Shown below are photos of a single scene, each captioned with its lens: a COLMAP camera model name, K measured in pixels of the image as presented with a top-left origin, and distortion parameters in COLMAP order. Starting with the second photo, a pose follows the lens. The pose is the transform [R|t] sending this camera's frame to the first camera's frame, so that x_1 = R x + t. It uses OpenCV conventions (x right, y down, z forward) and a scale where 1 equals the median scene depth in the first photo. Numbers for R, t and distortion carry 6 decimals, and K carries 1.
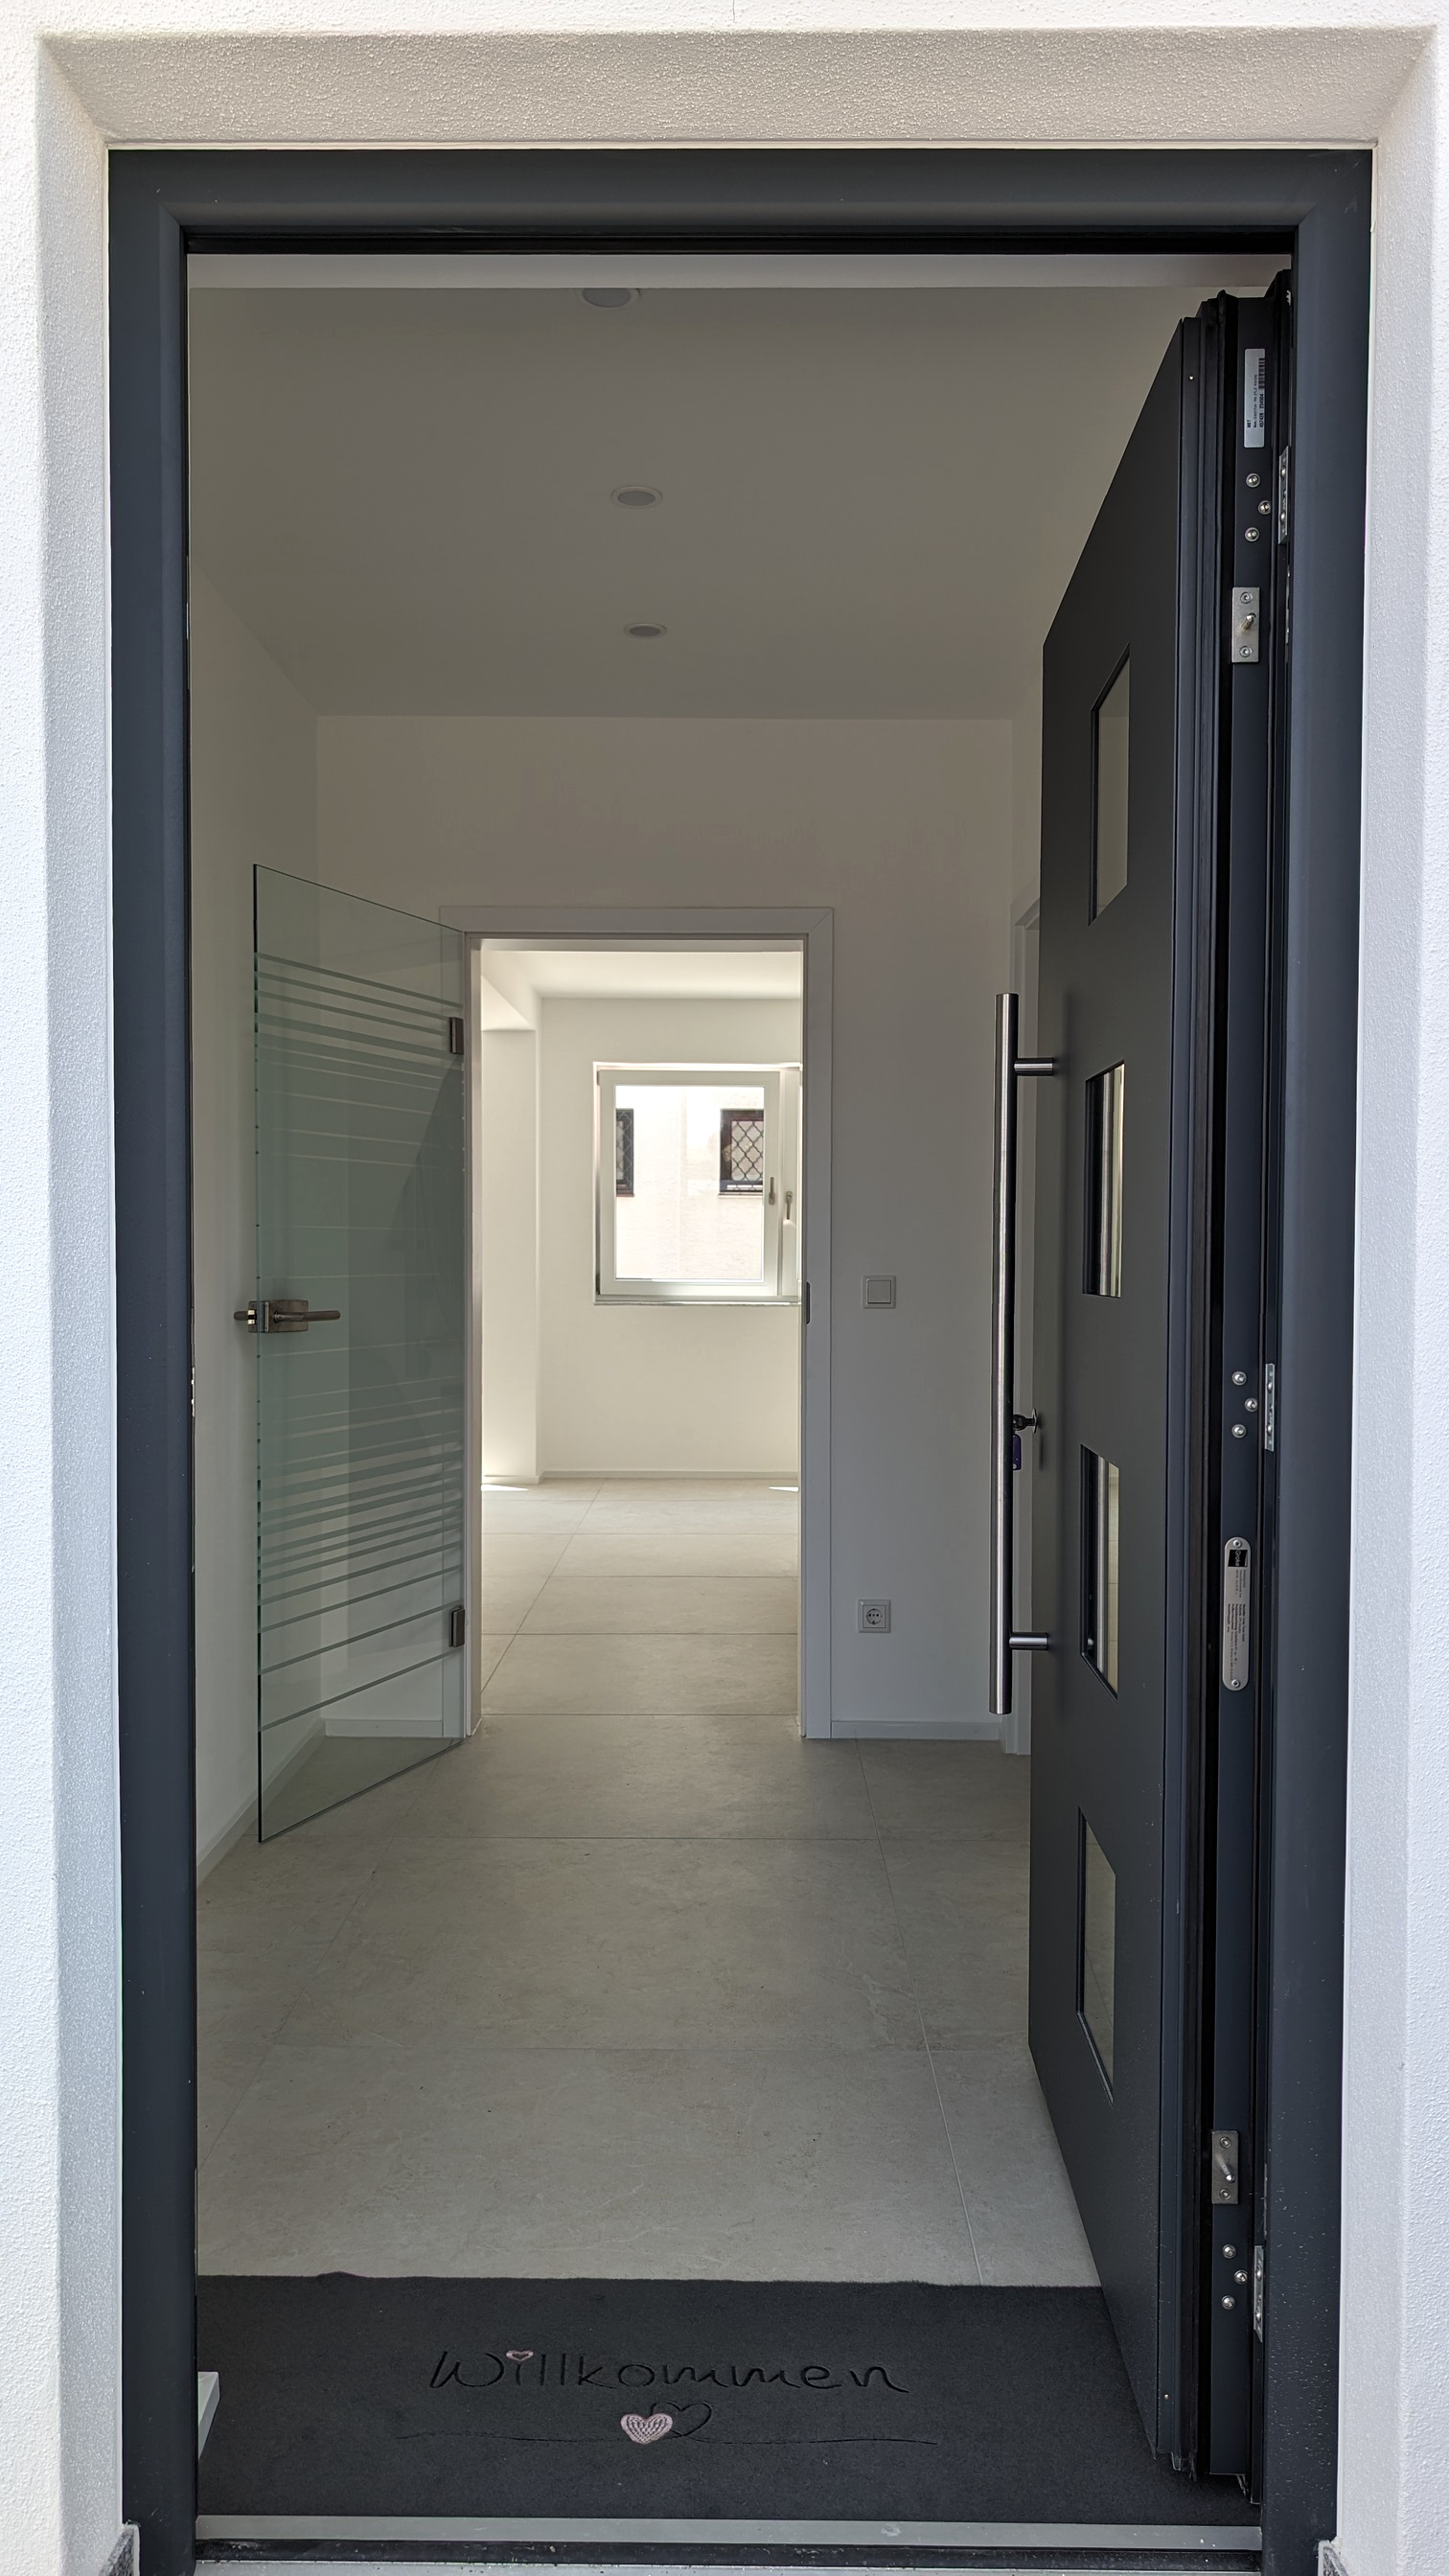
lens RADIAL K [[1860.0, 0, 714.6], [0, 1860.0, 1346.5], [0, 0, 1]] dist [0.001269, 0.007472]
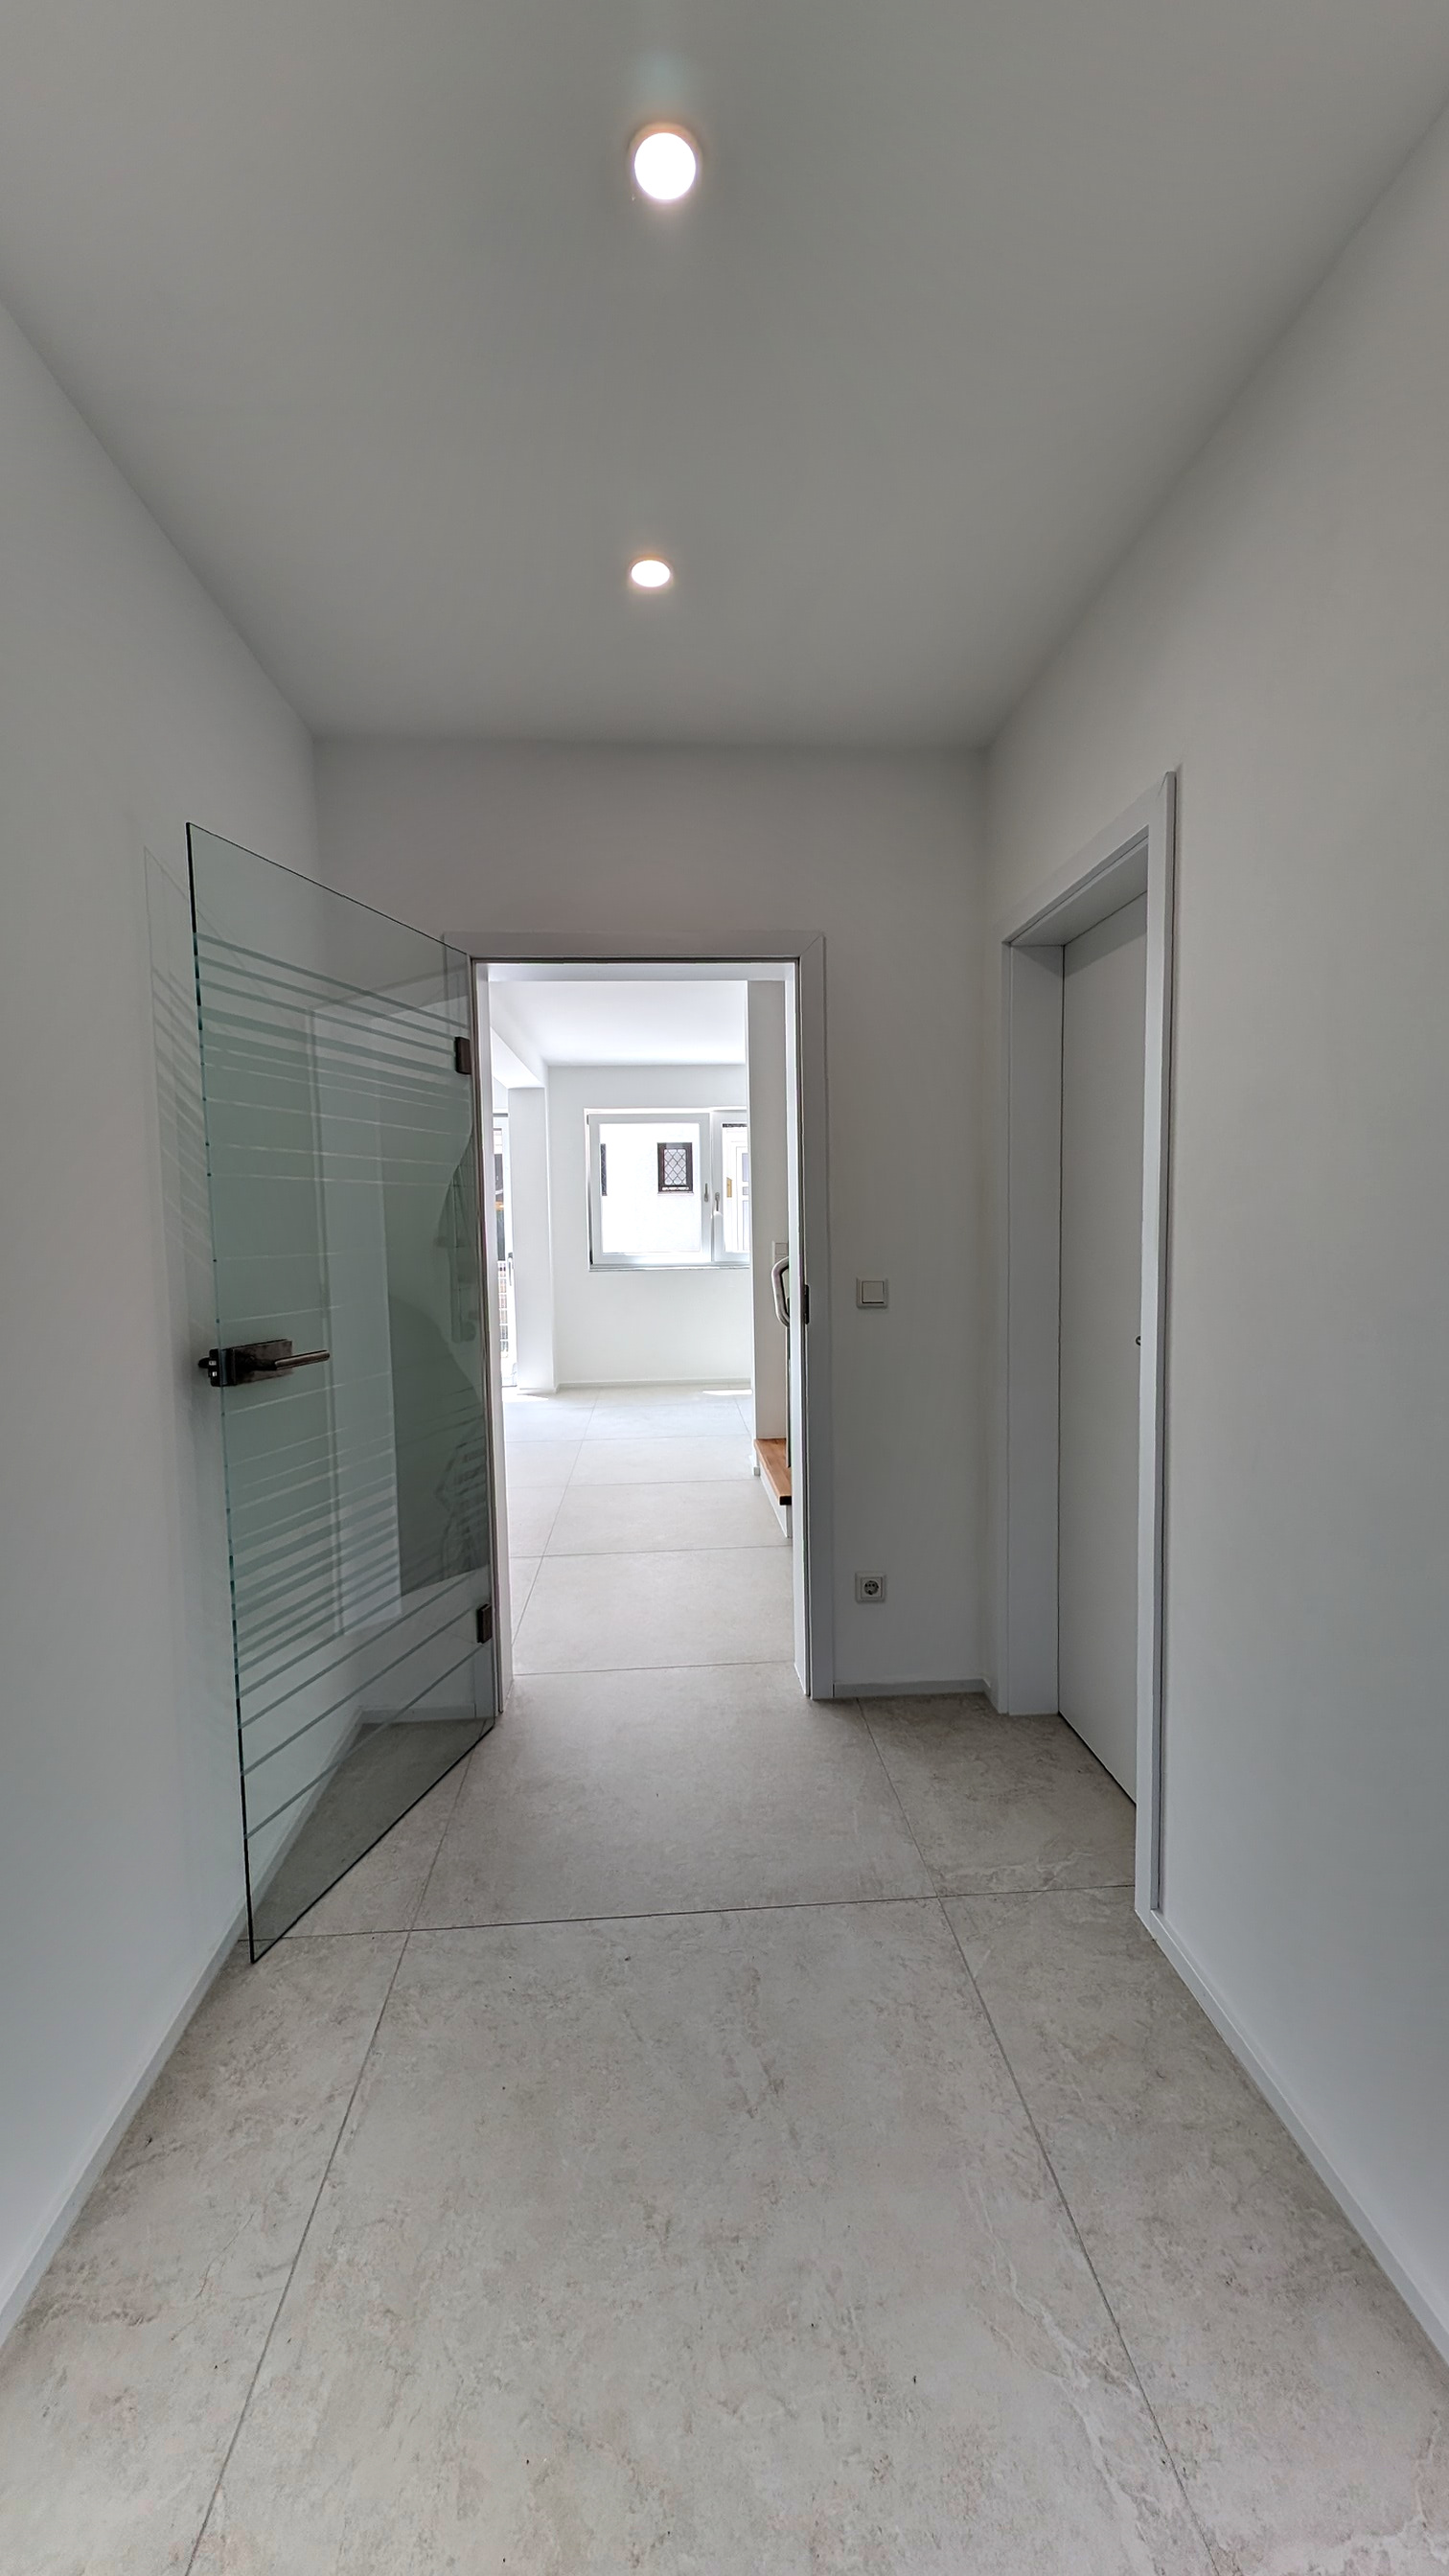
lens RADIAL K [[973.3, 0, 716.4], [0, 973.3, 1282.4], [0, 0, 1]] dist [0.026380, -0.009503]
pose [[0.996959, -0.029017, 0.072320, -0.066595], [0.028070, 0.999507, 0.014074, -0.072554], [-0.072693, -0.012002, 0.997282, 0.702817]]
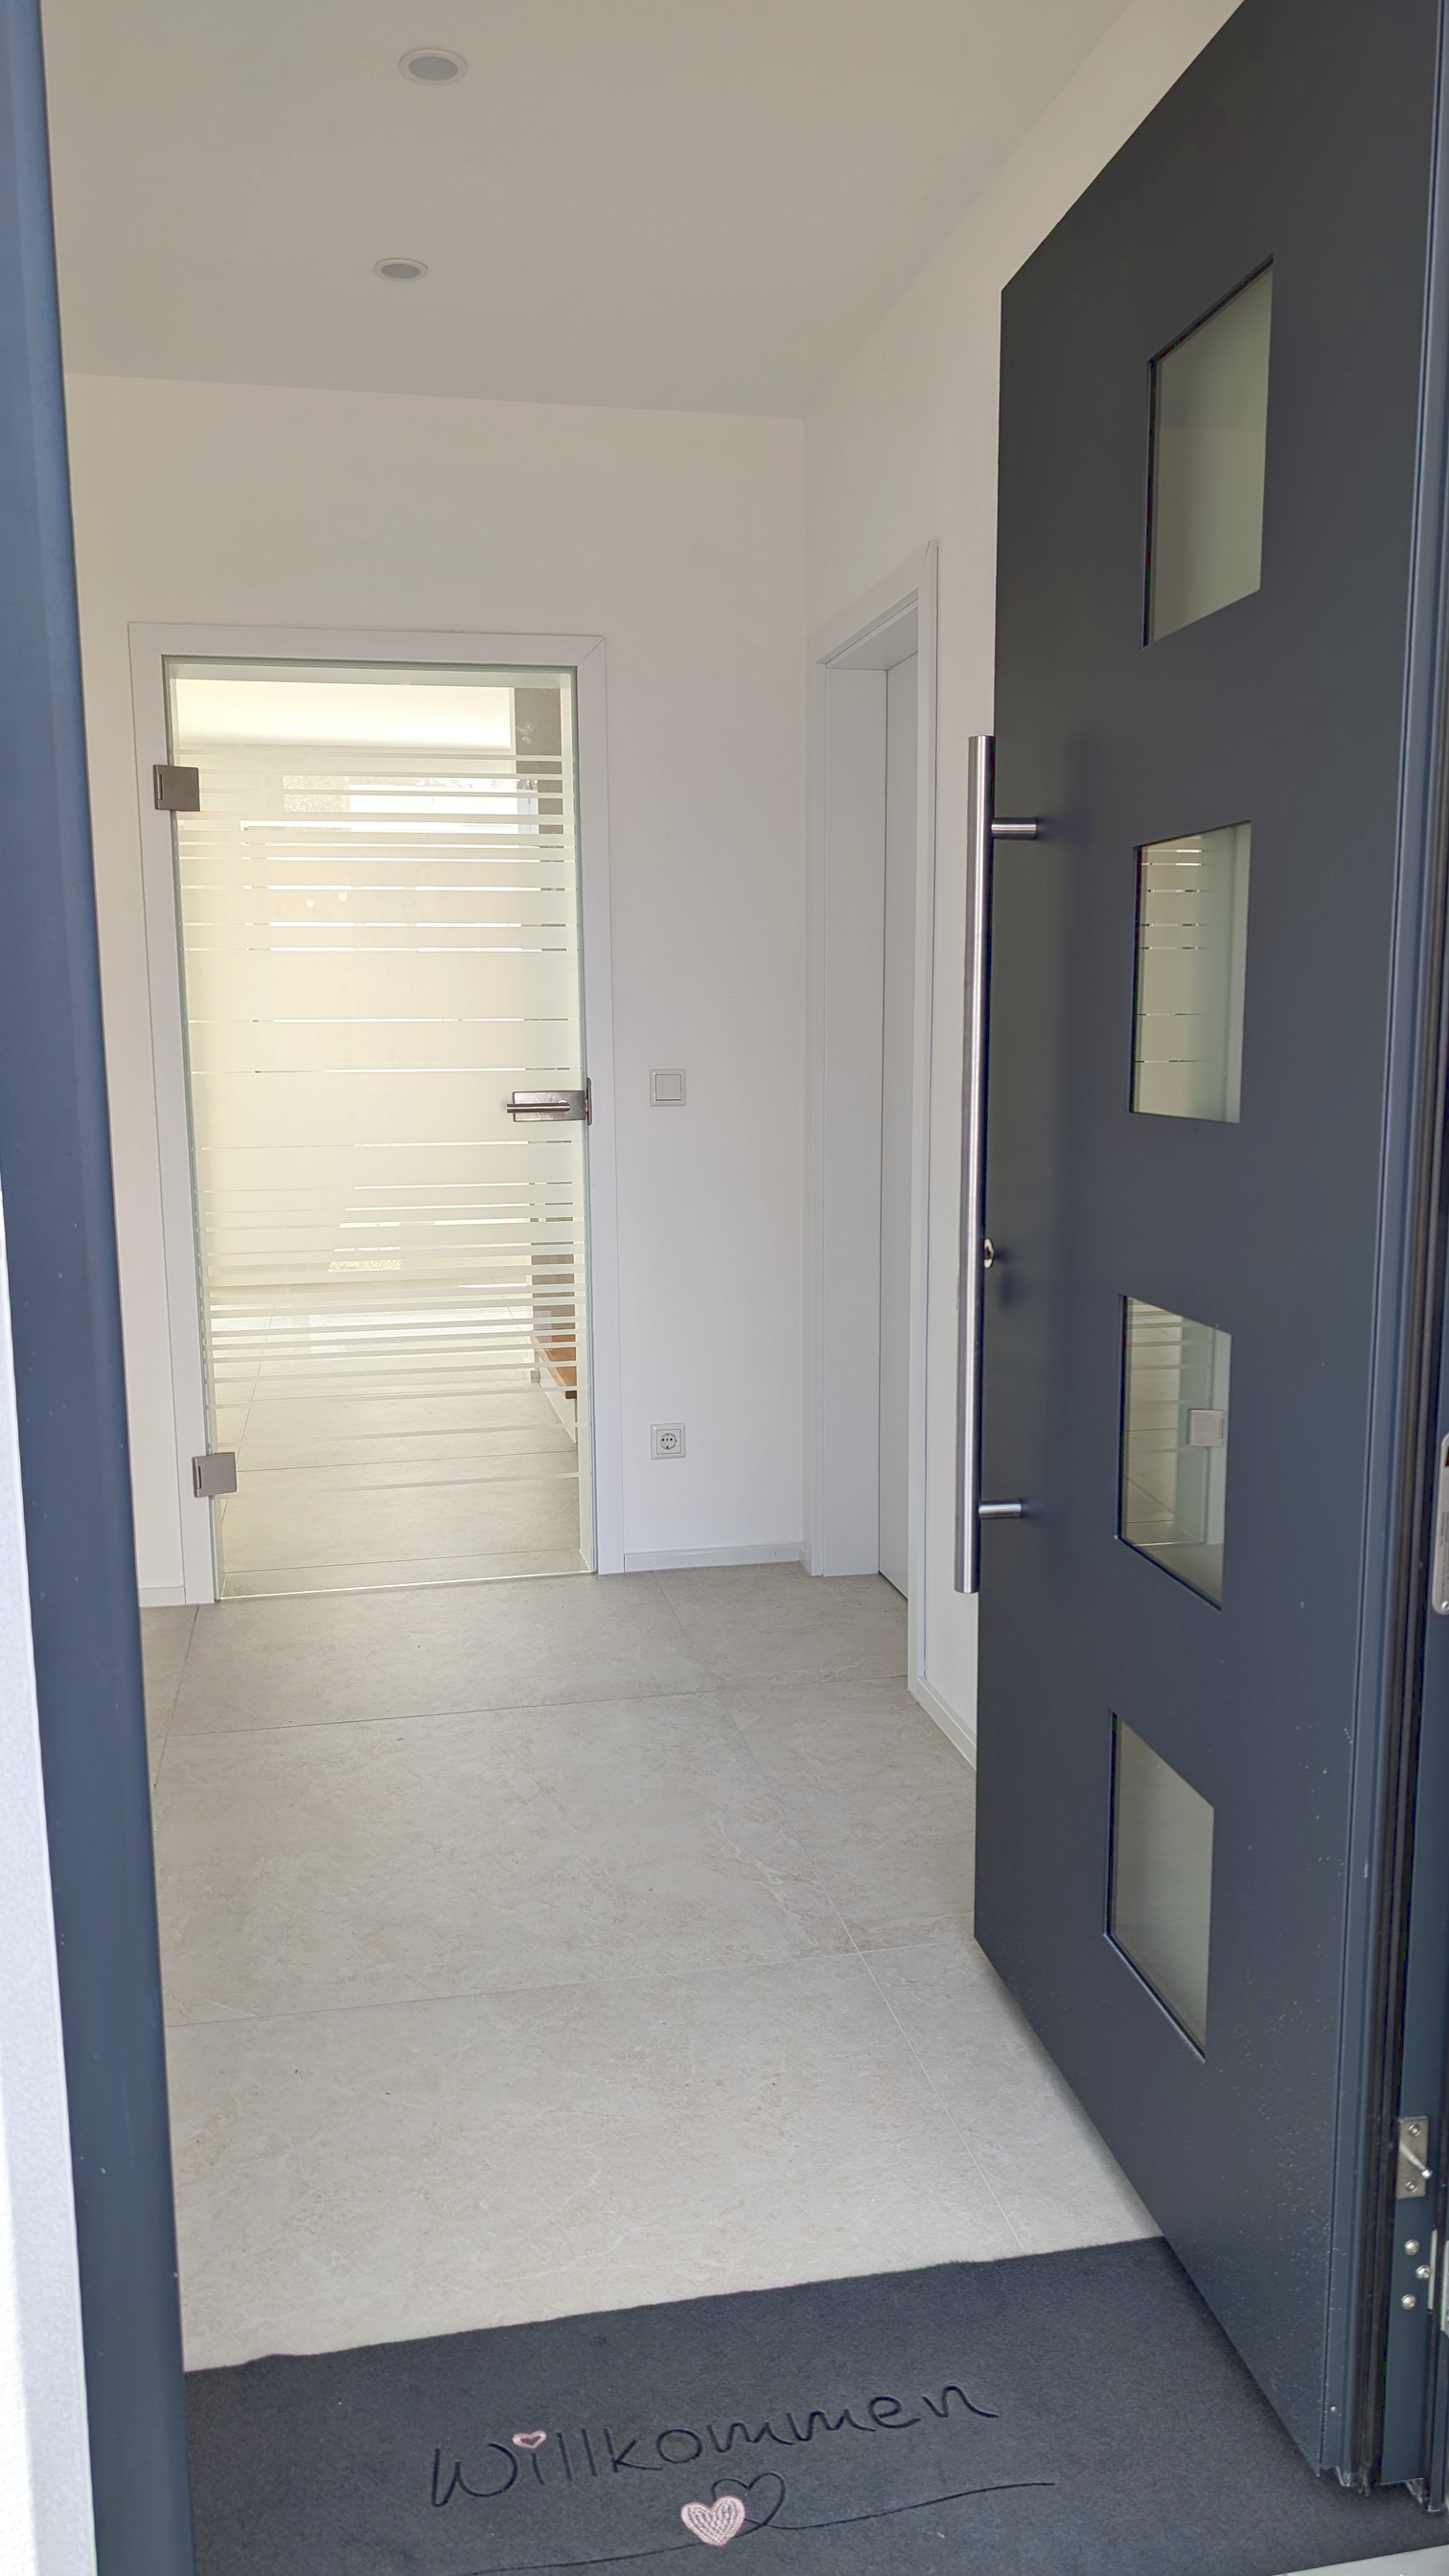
lens RADIAL K [[1860.0, 0, 714.6], [0, 1860.0, 1346.5], [0, 0, 1]] dist [0.001269, 0.007472]
pose [[0.978426, -0.048359, 0.200860, -0.119416], [0.023041, 0.991696, 0.126525, -0.026619], [-0.205310, -0.119167, 0.971415, 0.175187]]
